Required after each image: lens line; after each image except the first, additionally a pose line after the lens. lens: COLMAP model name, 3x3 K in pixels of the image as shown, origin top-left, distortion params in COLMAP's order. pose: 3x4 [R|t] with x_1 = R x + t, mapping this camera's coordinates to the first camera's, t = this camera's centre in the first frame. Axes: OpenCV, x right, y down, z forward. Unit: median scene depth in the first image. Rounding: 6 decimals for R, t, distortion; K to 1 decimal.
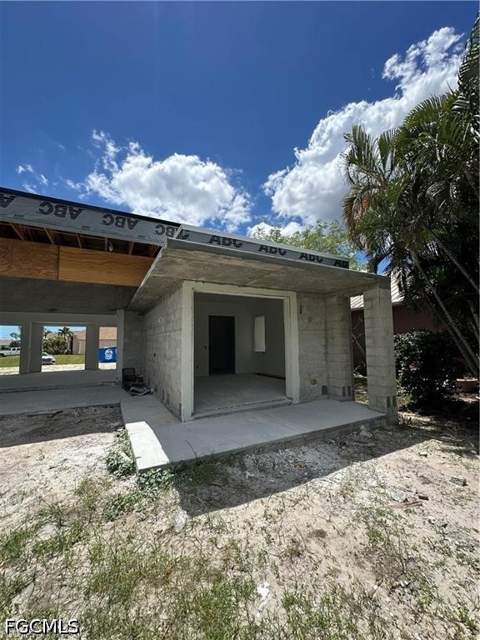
lens RADIAL K [[255.9, 0, 238.6], [0, 255.9, 324.5], [0, 0, 1]] dist [-0.001819, -0.000621]
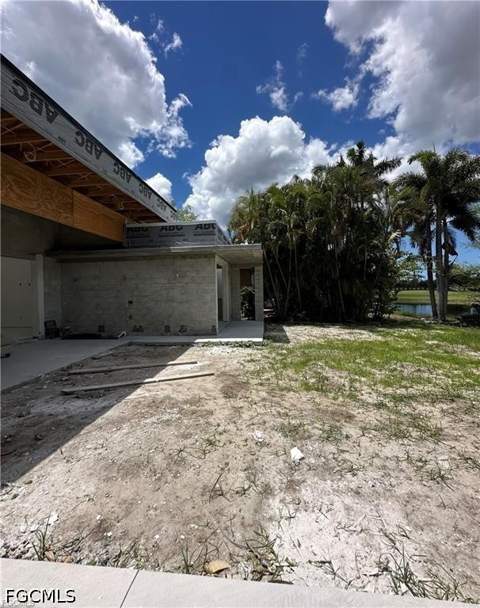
lens RADIAL K [[257.0, 0, 242.5], [0, 257.0, 290.4], [0, 0, 1]] dist [-0.000704, 0.001179]
pose [[0.532168, -0.003520, 0.846632, -0.846017], [-0.045949, 0.998397, 0.033034, 0.003448], [-0.845391, -0.056481, 0.531153, -0.043636]]
